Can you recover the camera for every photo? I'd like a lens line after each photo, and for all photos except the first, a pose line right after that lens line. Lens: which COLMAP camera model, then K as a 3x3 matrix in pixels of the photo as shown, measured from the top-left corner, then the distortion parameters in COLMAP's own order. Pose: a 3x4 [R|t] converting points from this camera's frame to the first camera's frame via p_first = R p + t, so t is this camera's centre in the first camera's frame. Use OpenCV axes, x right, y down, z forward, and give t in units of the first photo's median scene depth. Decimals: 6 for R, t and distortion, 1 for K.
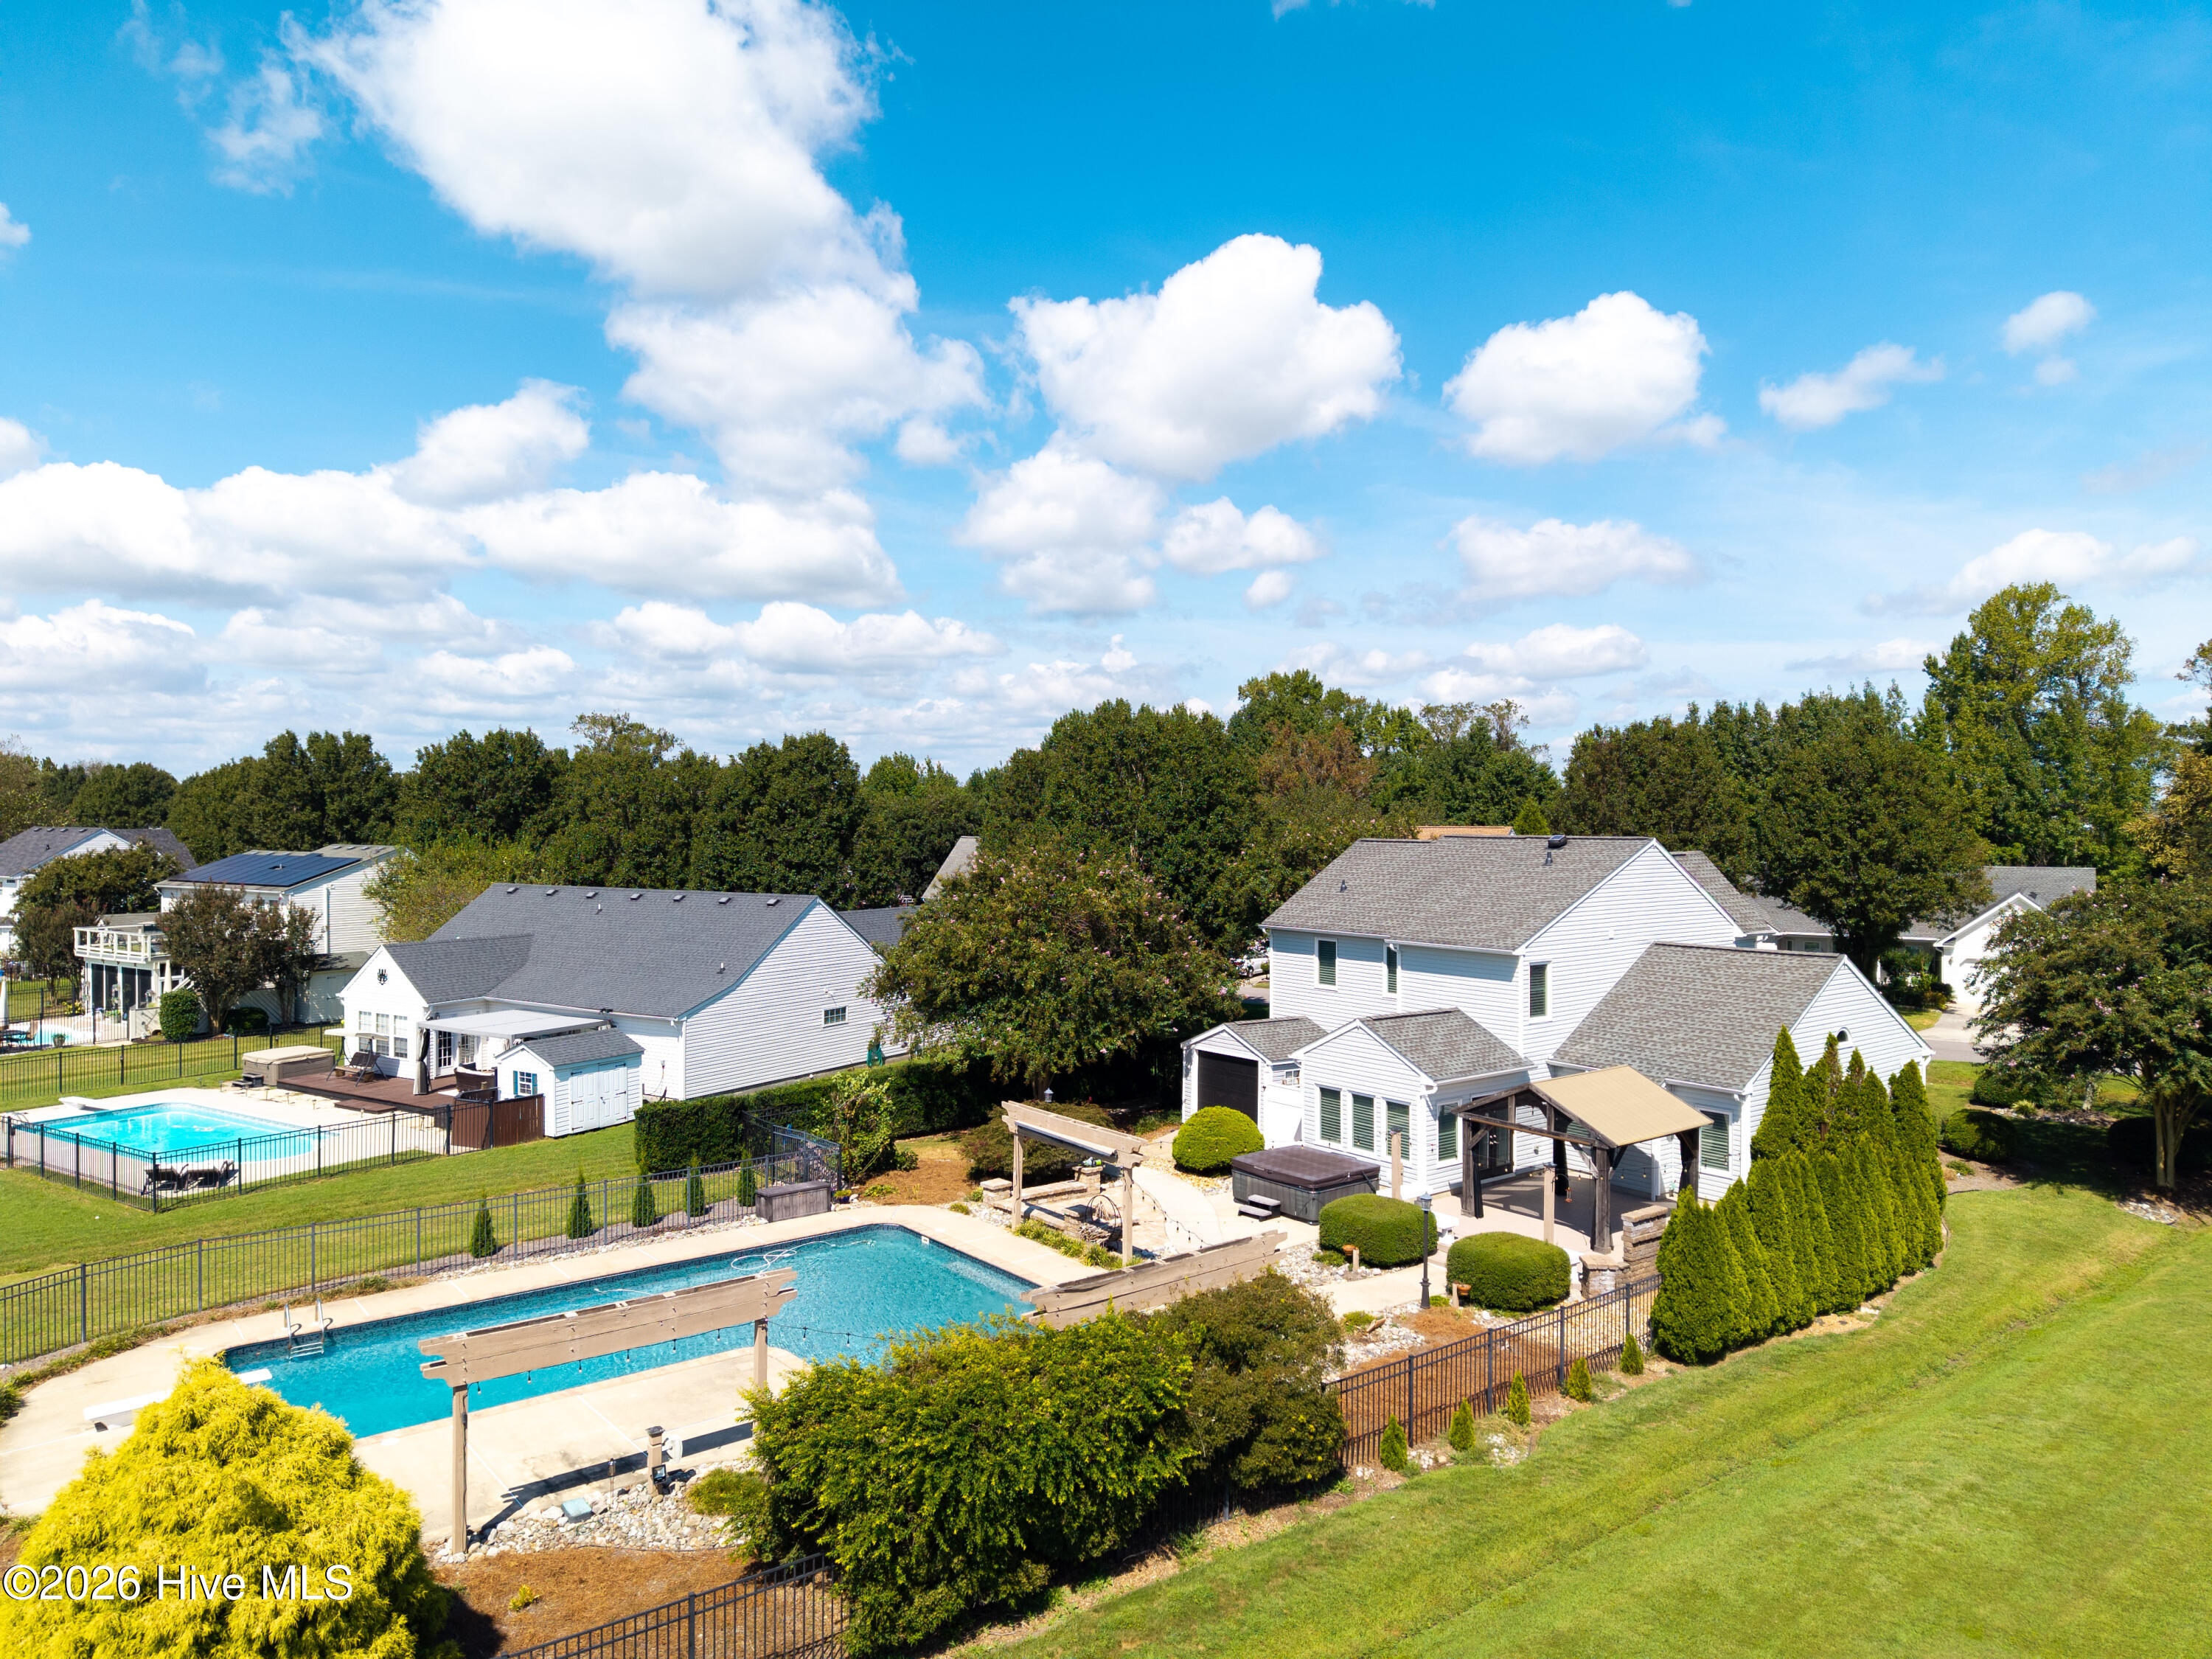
lens RADIAL K [[1477.4, 0, 1107.6], [0, 1477.4, 824.7], [0, 0, 1]] dist [0.039518, -0.039103]
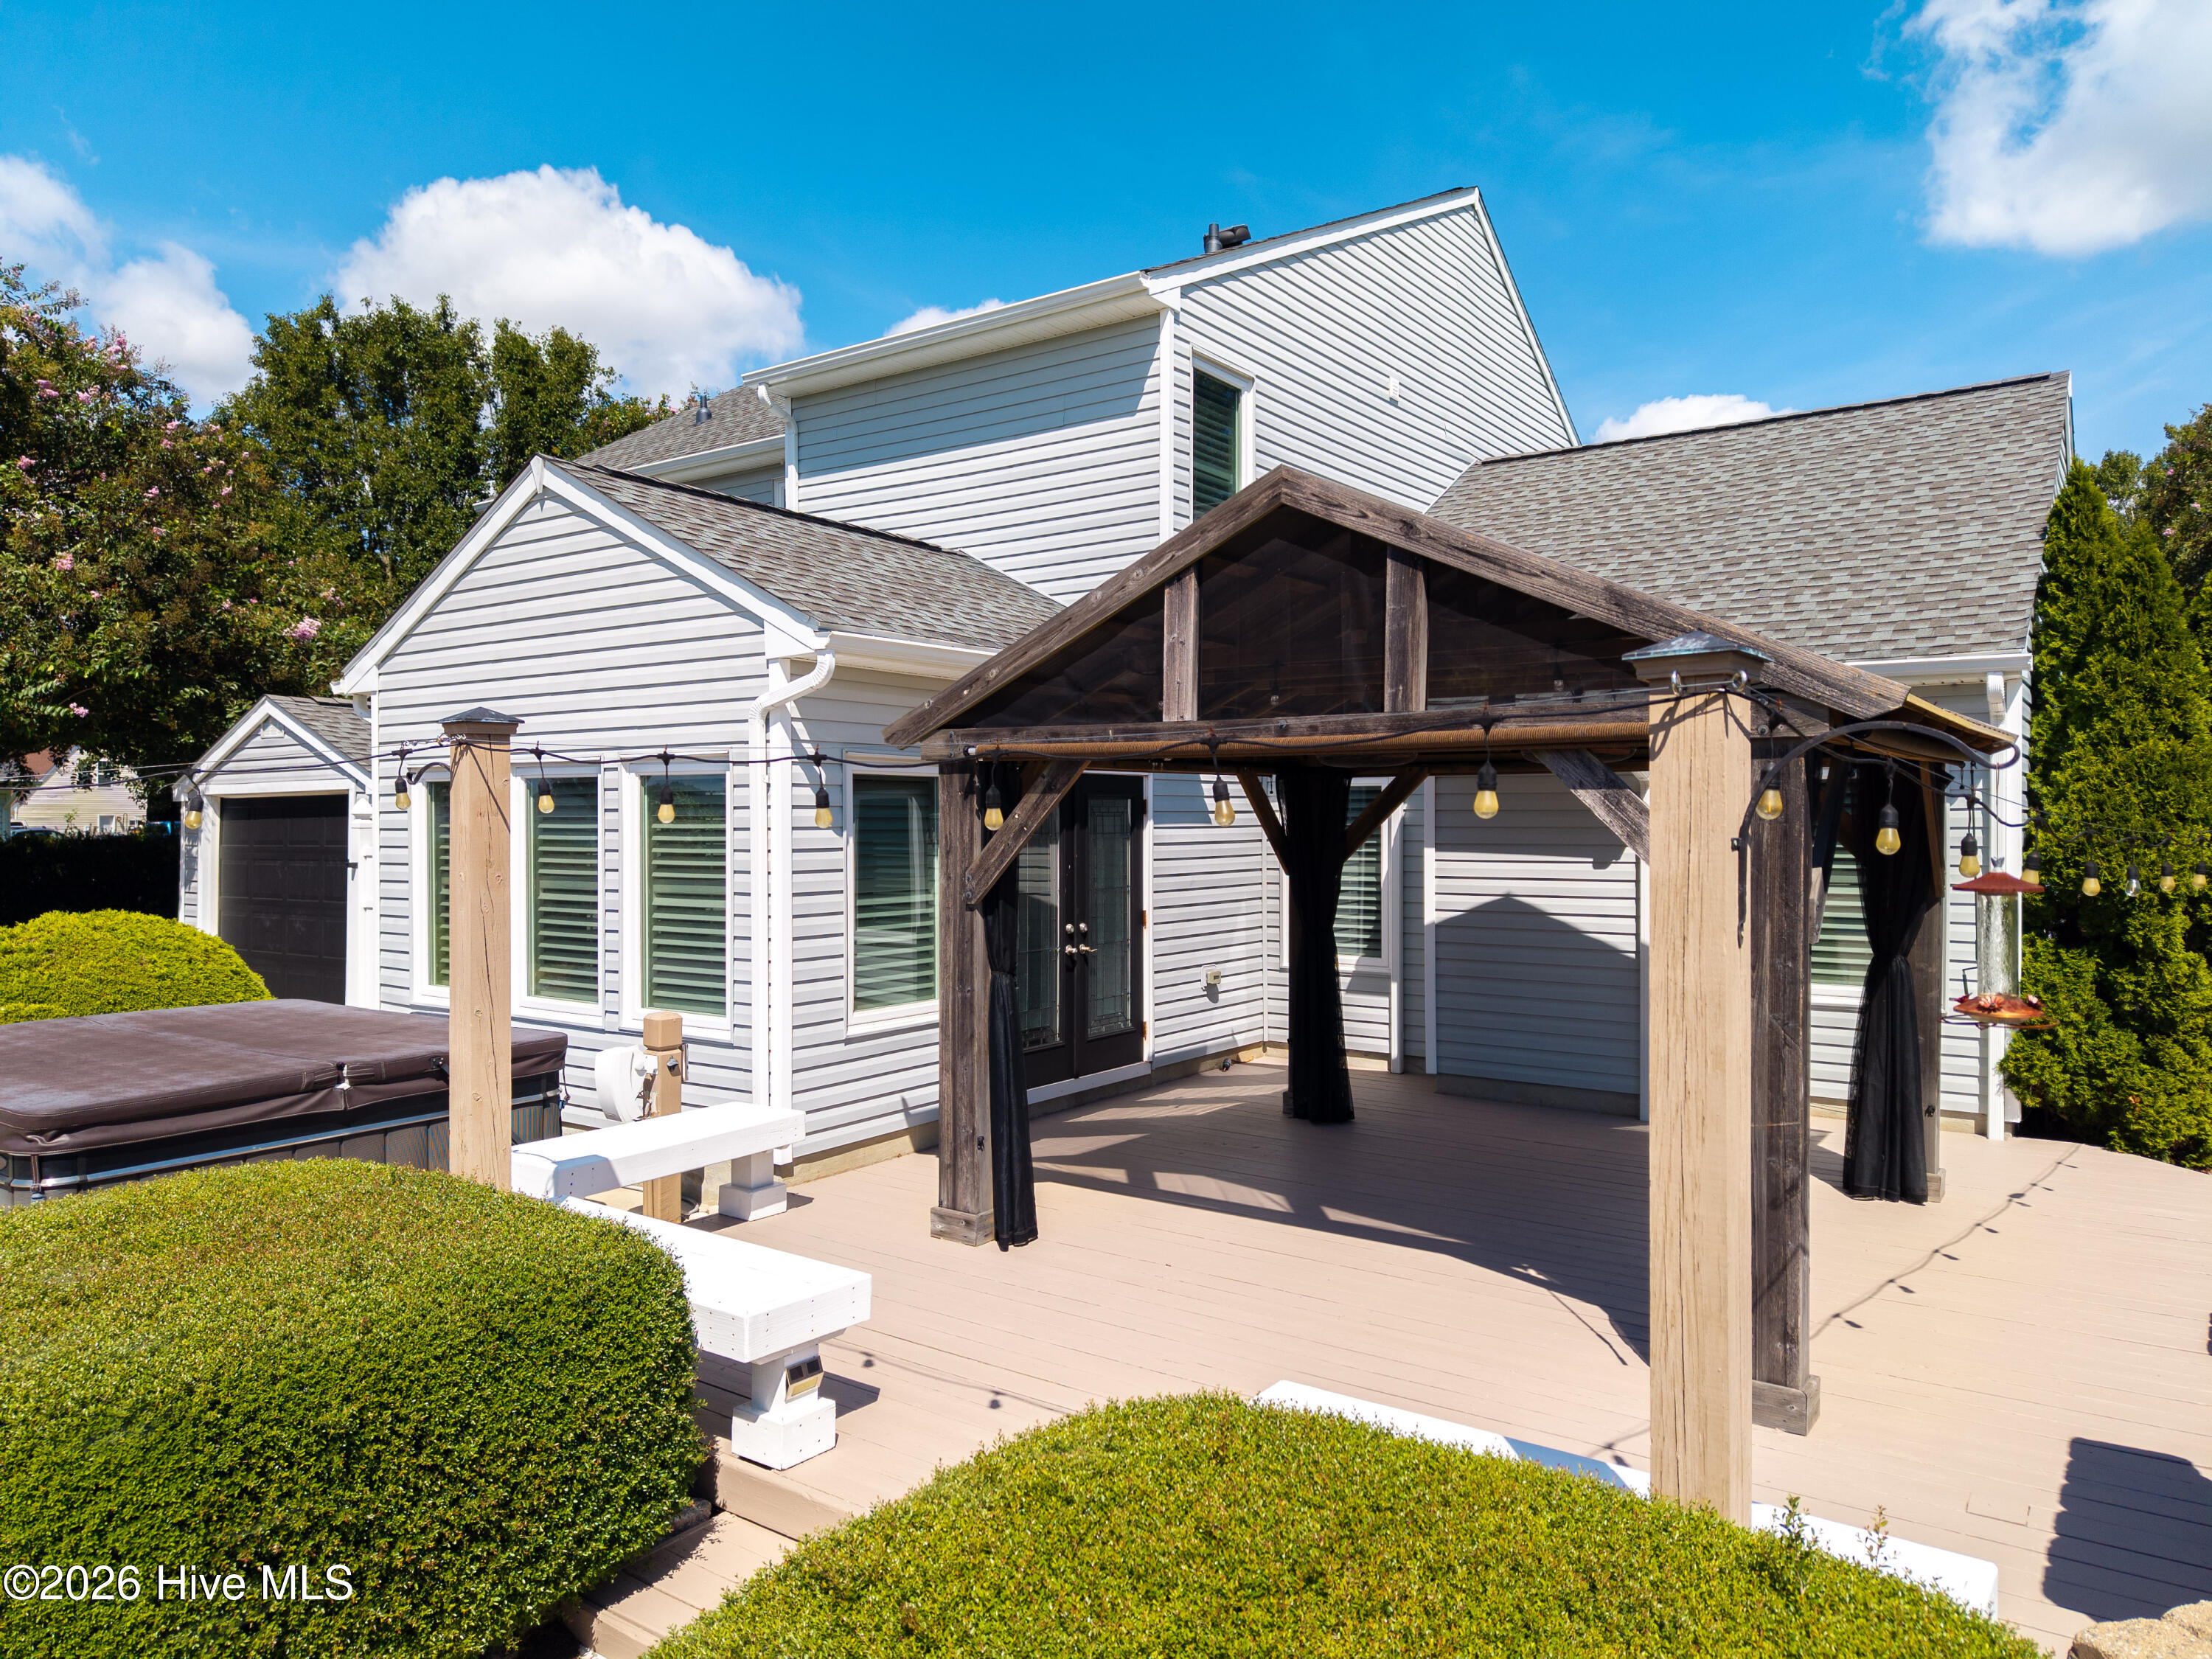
lens RADIAL K [[1477.4, 0, 1106.7], [0, 1477.4, 825.0], [0, 0, 1]] dist [0.039518, -0.039103]
pose [[0.957430, -0.002996, 0.288649, 0.187930], [0.004089, 0.999987, -0.003182, 0.192849], [-0.288636, 0.004226, 0.957430, 0.742422]]
